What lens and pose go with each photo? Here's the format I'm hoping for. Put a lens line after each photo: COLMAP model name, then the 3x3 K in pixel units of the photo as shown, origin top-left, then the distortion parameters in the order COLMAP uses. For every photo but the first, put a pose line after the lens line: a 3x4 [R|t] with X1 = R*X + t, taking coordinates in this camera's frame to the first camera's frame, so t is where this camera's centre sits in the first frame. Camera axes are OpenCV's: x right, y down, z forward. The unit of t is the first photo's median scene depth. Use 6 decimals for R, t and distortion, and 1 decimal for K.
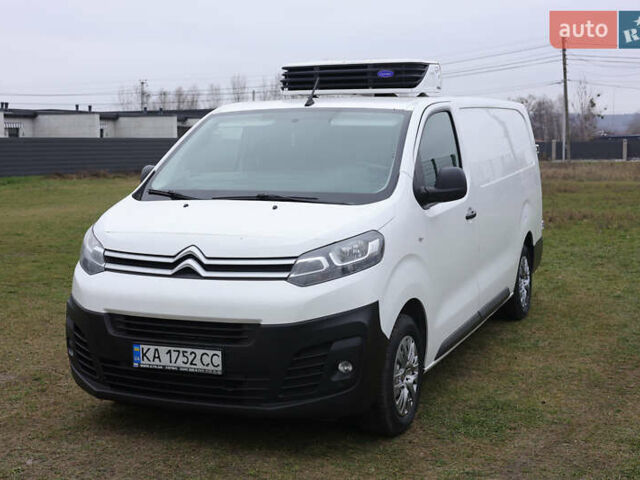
lens RADIAL K [[1015.2, 0, 320.0], [0, 1015.2, 240.0], [0, 0, 1]] dist [0.064142, -0.038850]
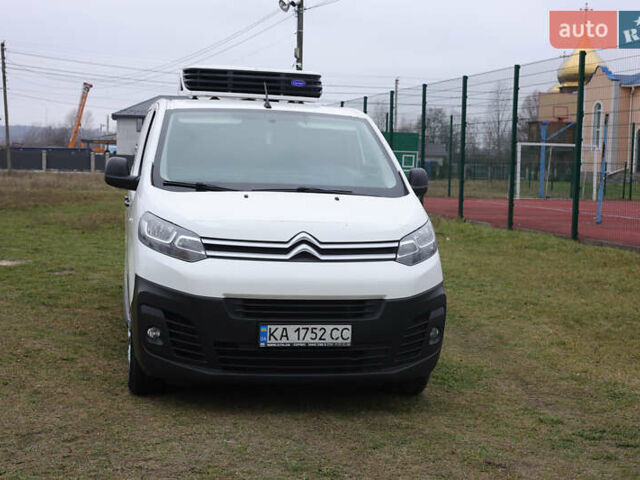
lens RADIAL K [[1015.2, 0, 320.0], [0, 1015.2, 240.0], [0, 0, 1]] dist [0.064142, -0.038850]
pose [[0.824048, -0.010001, 0.566431, -0.733952], [0.016464, 0.999845, -0.006298, 0.021381], [-0.566280, 0.014515, 0.824085, 0.093540]]
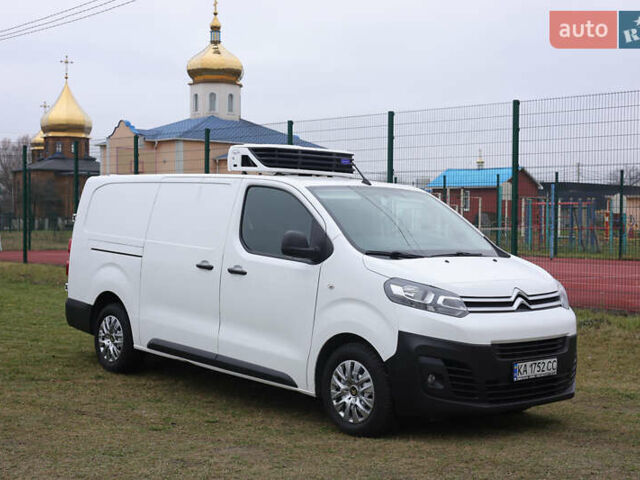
lens RADIAL K [[1015.2, 0, 320.0], [0, 1015.2, 240.0], [0, 0, 1]] dist [0.064142, -0.038850]
pose [[0.410968, -0.004246, 0.911640, -1.507369], [0.070551, 0.997138, -0.027160, -0.041057], [-0.908916, 0.075479, 0.410091, 0.676632]]
